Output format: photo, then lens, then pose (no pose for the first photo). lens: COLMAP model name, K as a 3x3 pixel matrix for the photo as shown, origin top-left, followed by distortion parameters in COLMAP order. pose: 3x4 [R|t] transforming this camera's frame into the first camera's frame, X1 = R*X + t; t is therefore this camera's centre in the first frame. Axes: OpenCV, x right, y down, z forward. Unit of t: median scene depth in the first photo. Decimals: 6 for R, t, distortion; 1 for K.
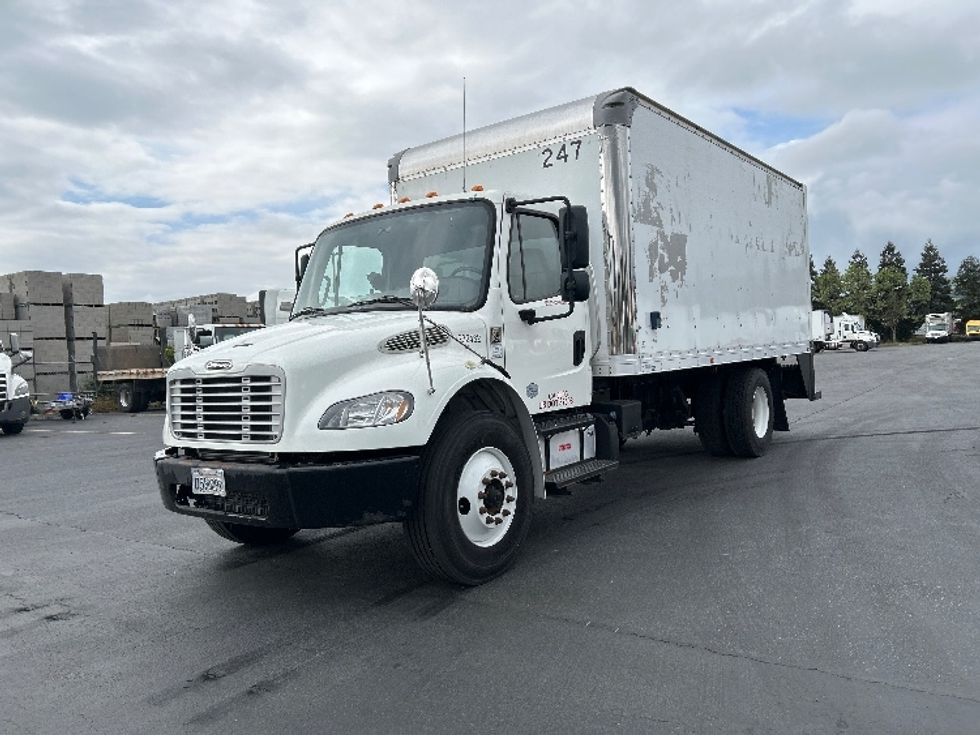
lens RADIAL K [[758.8, 0, 483.9], [0, 758.8, 361.7], [0, 0, 1]] dist [0.036516, -0.004655]
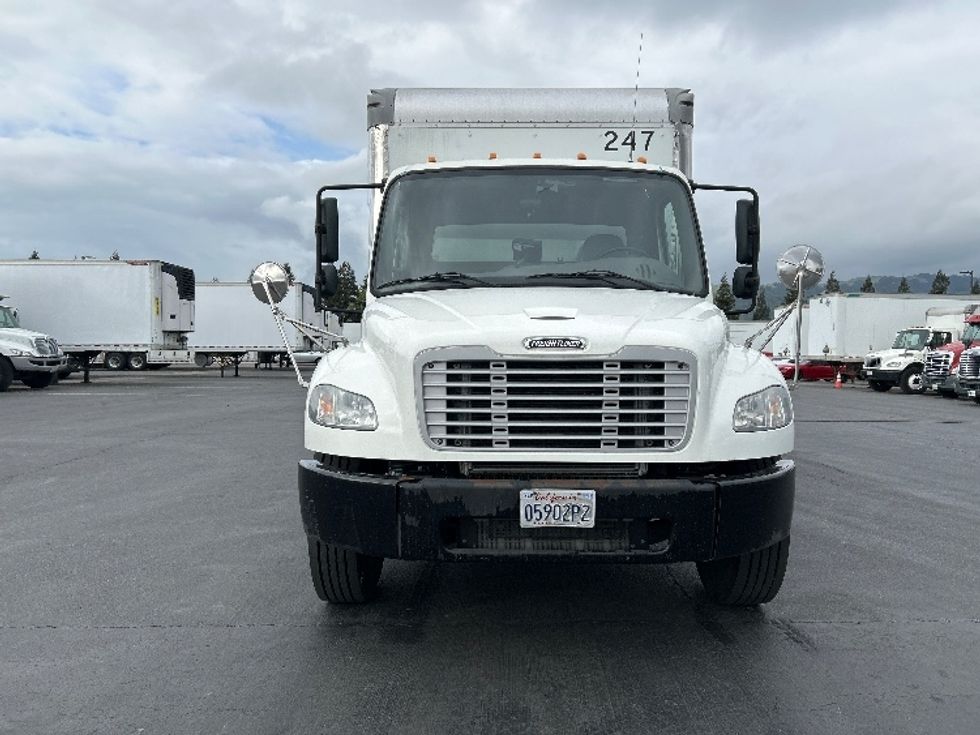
lens RADIAL K [[750.2, 0, 480.0], [0, 750.2, 369.1], [0, 0, 1]] dist [0.035012, -0.003894]
pose [[0.806657, 0.035931, 0.589926, -0.591109], [-0.038682, 0.999220, -0.007967, 0.026622], [-0.589752, -0.016392, 0.807418, 0.346327]]
